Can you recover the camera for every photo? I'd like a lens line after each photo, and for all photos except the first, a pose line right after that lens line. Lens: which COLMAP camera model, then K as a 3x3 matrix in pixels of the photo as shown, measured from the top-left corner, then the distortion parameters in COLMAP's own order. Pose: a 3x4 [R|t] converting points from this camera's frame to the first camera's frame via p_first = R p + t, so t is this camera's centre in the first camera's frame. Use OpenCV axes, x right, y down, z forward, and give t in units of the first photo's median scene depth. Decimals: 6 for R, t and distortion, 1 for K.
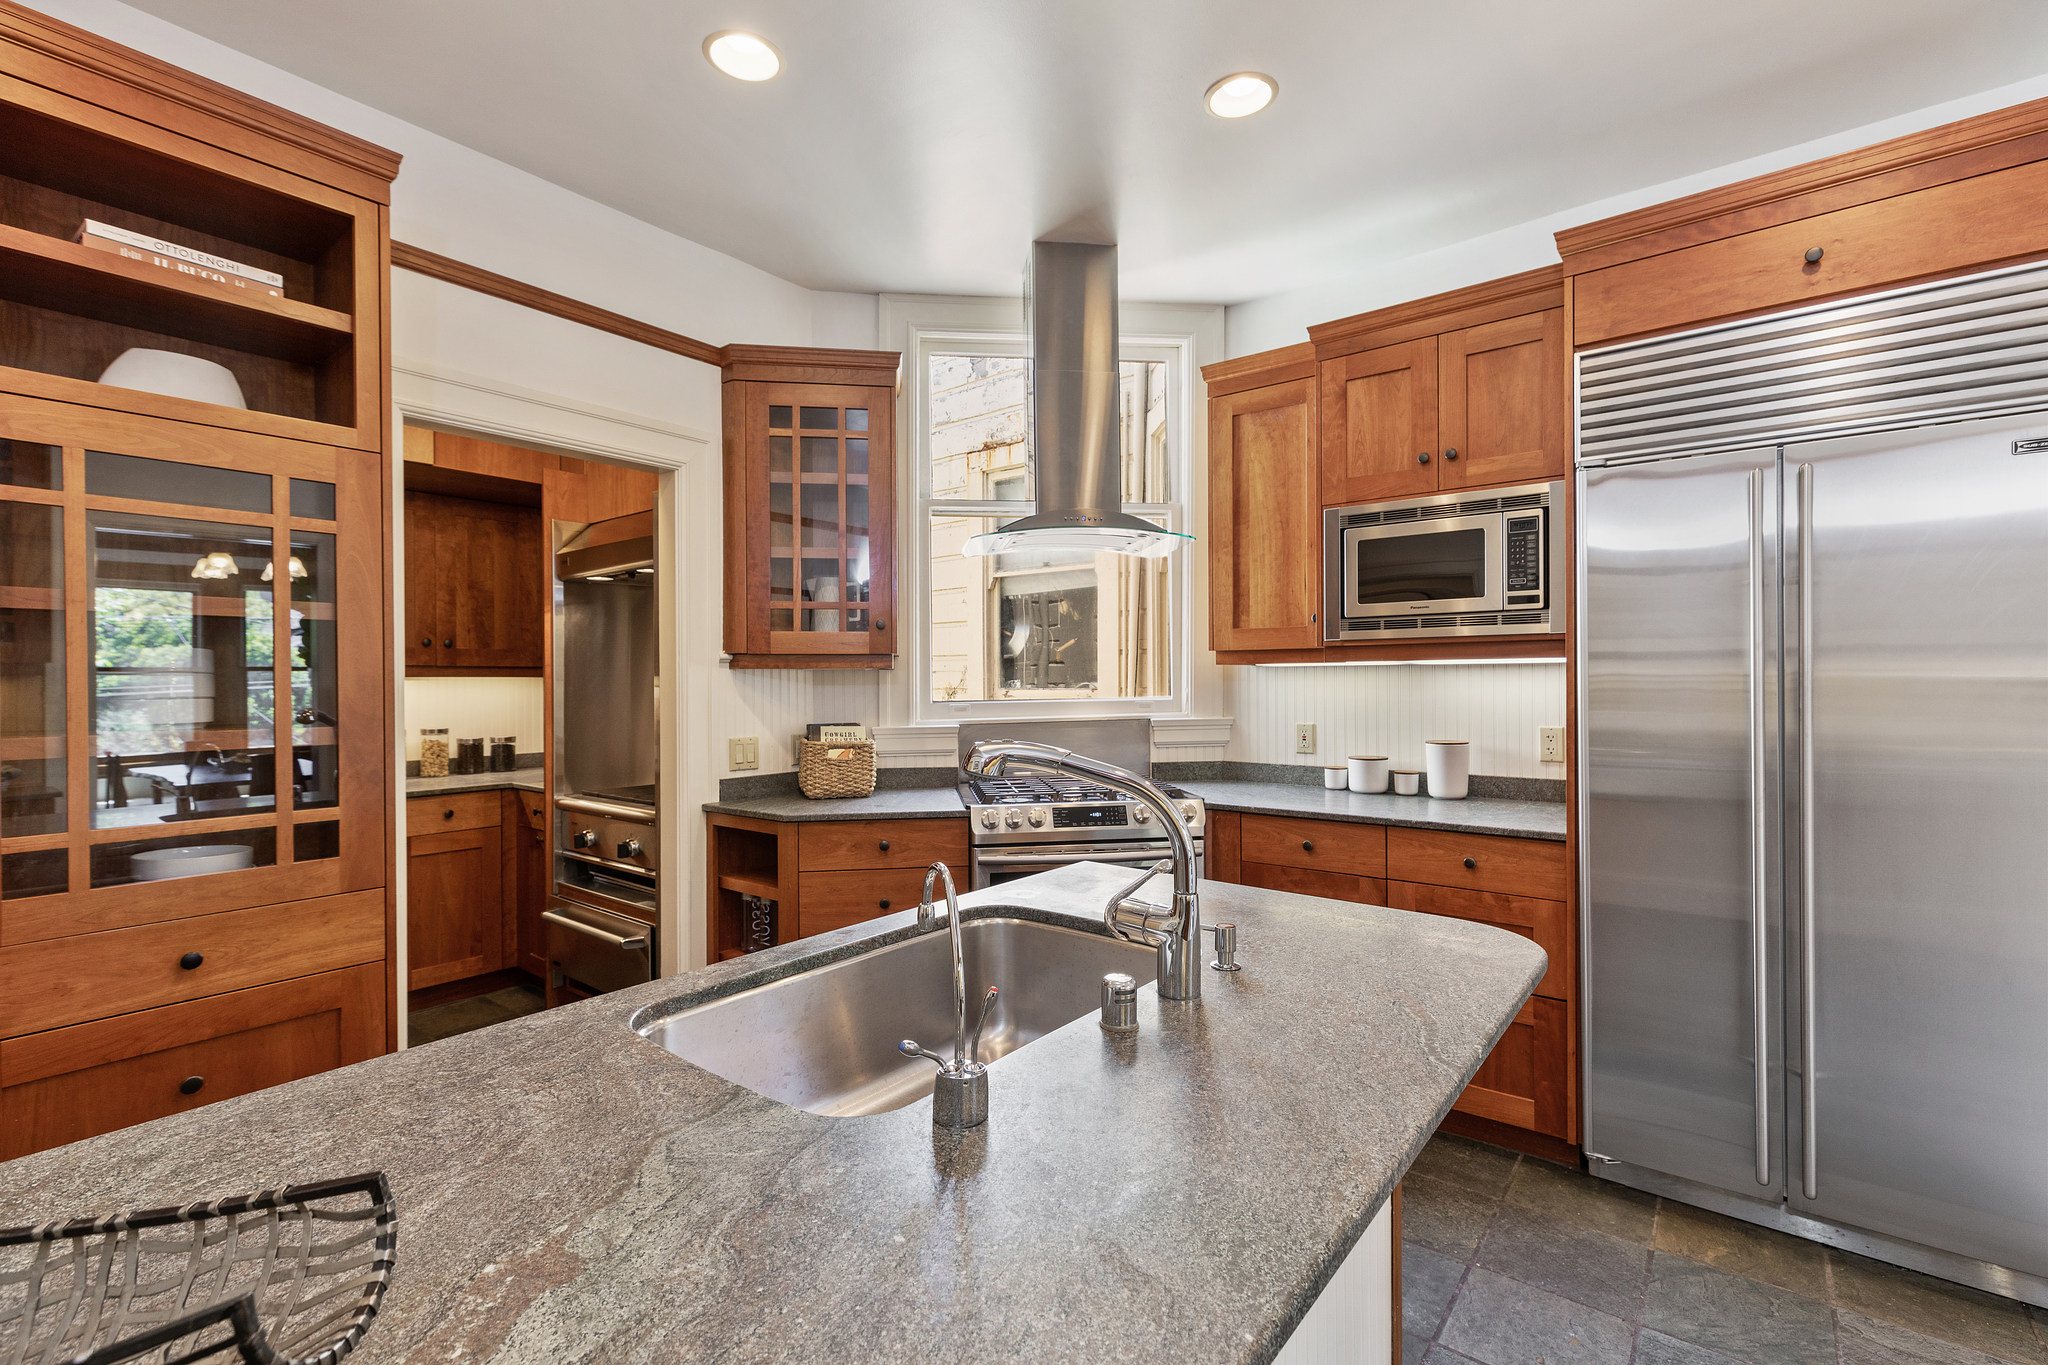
lens RADIAL K [[923.9, 0, 1024.0], [0, 923.9, 682.5], [0, 0, 1]] dist [0.003848, 0.000941]
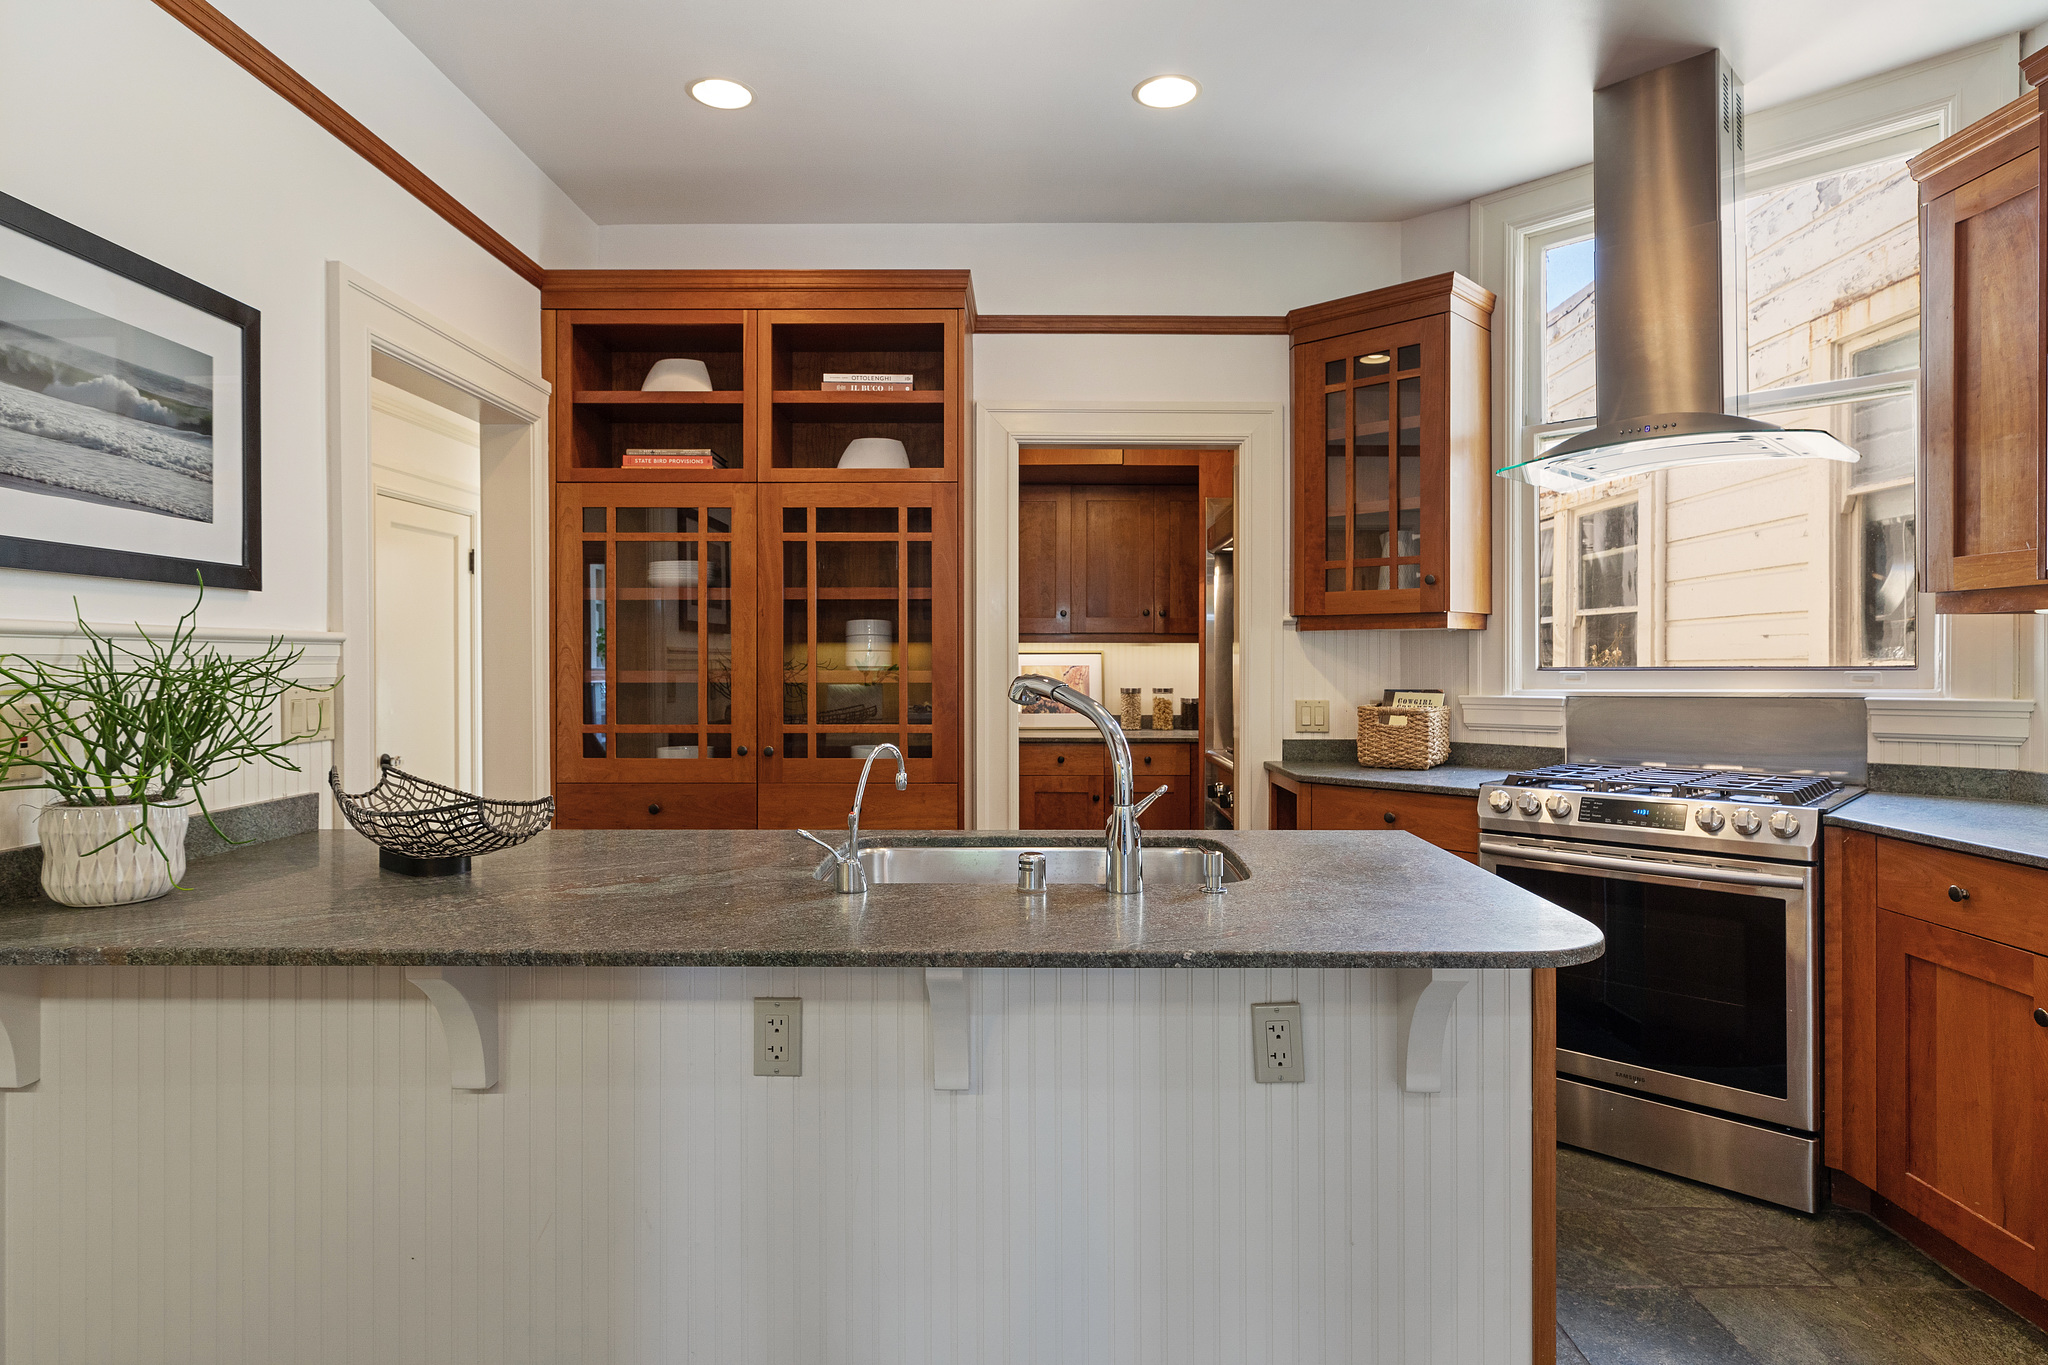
lens RADIAL K [[1158.4, 0, 1019.4], [0, 1158.4, 667.3], [0, 0, 1]] dist [-0.003340, 0.001199]
pose [[0.593604, 0.010269, -0.804692, 0.517760], [-0.005632, 0.999947, 0.008606, 0.015532], [0.804738, -0.000576, 0.593630, 0.004702]]
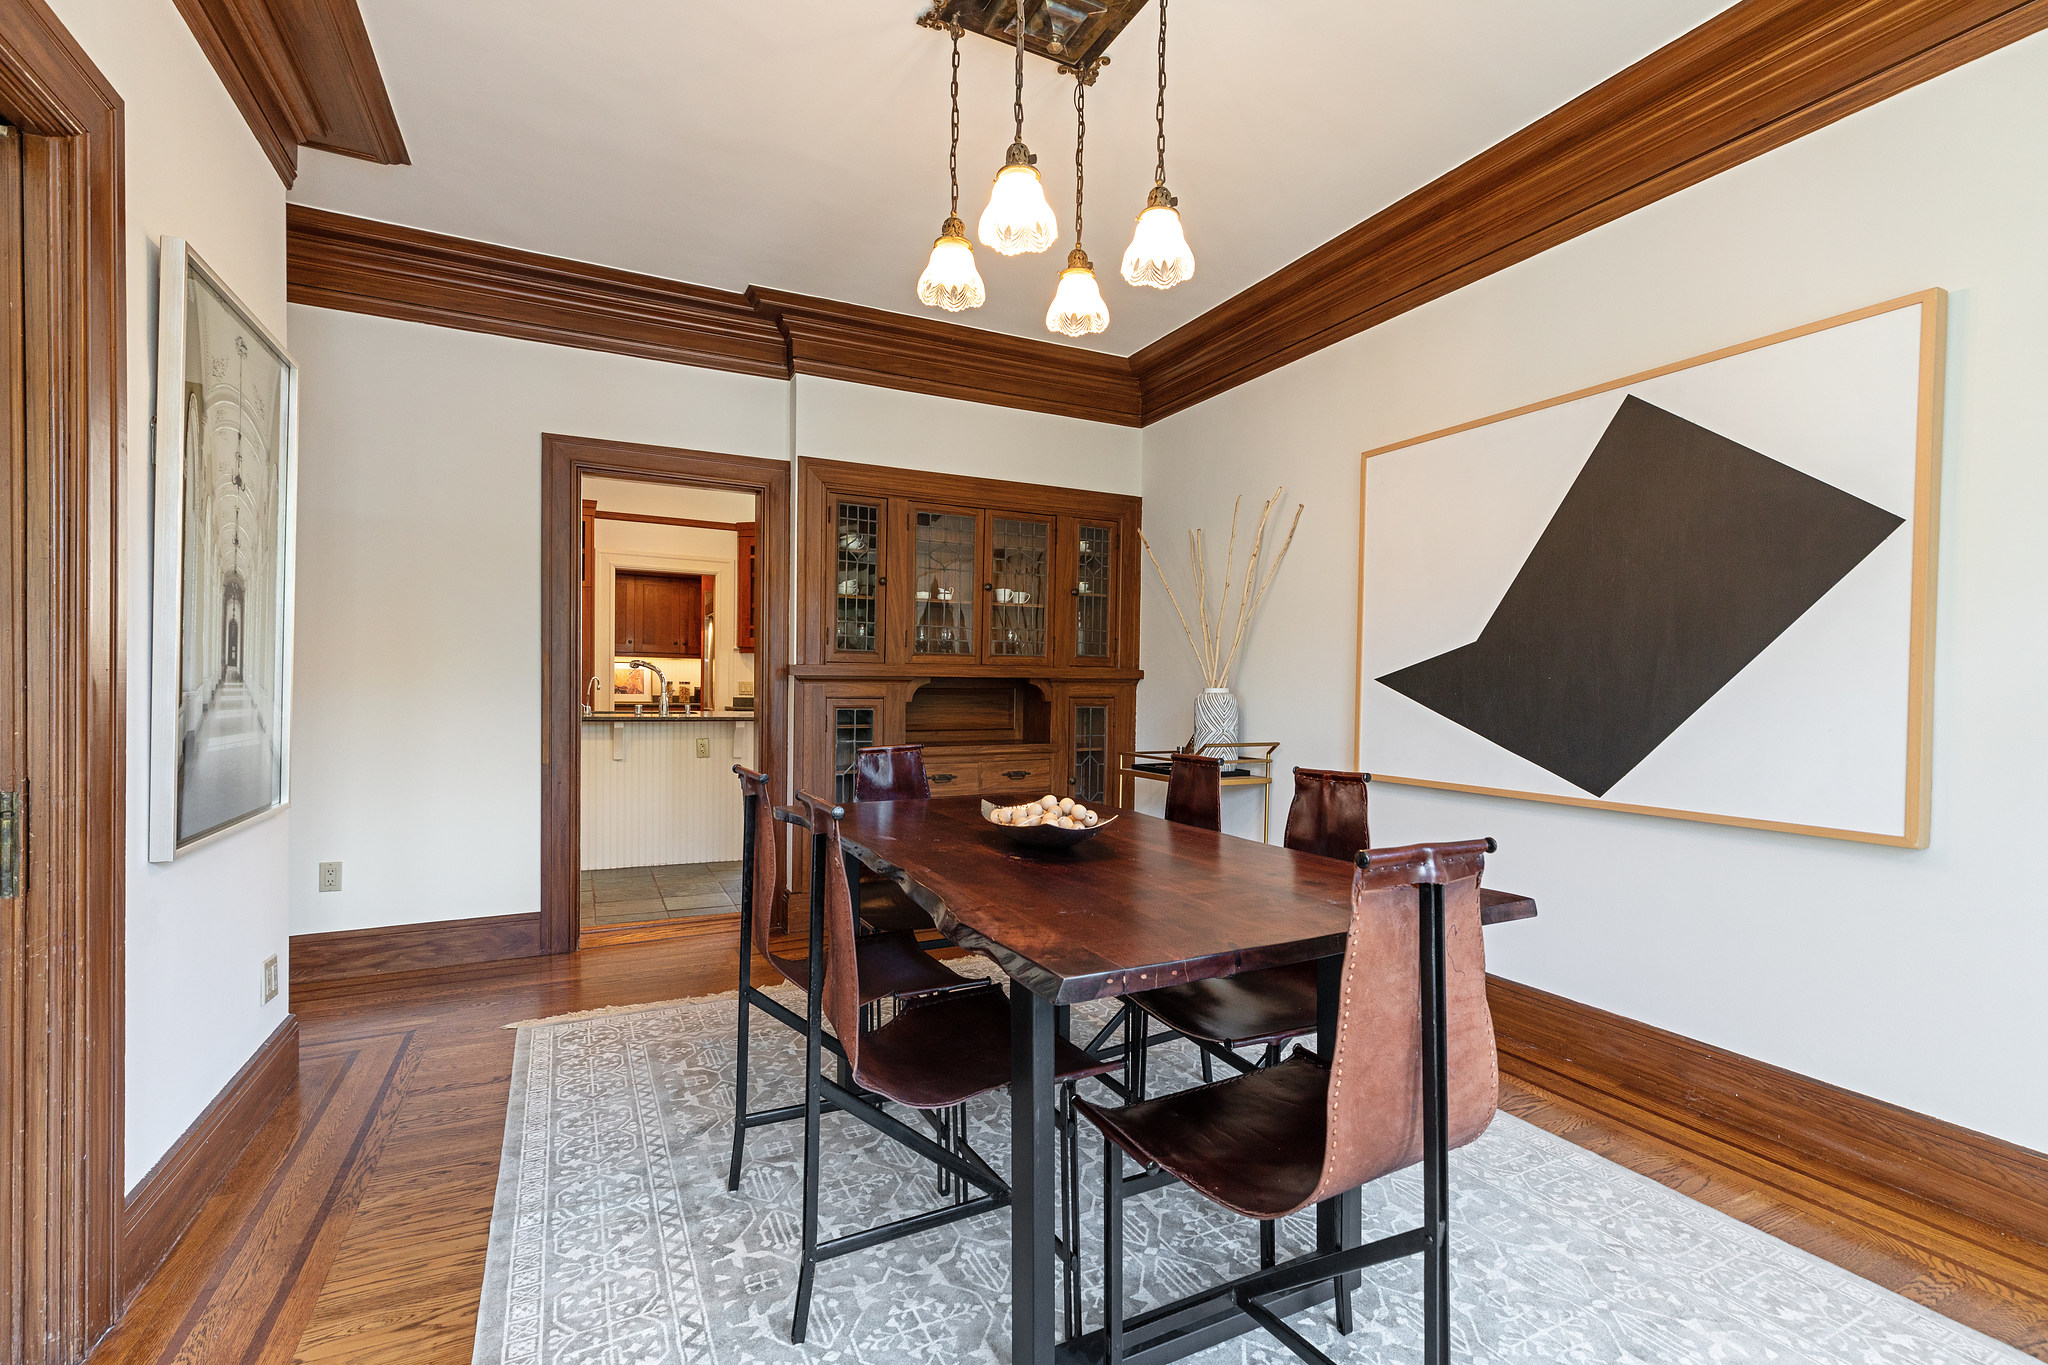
lens RADIAL K [[927.4, 0, 1024.5], [0, 927.4, 703.9], [0, 0, 1]] dist [-0.000004, 0.000075]
pose [[0.889926, 0.026393, -0.455341, 1.452630], [-0.019507, 0.999613, 0.019816, 0.052017], [0.455688, -0.008752, 0.890097, -0.828375]]
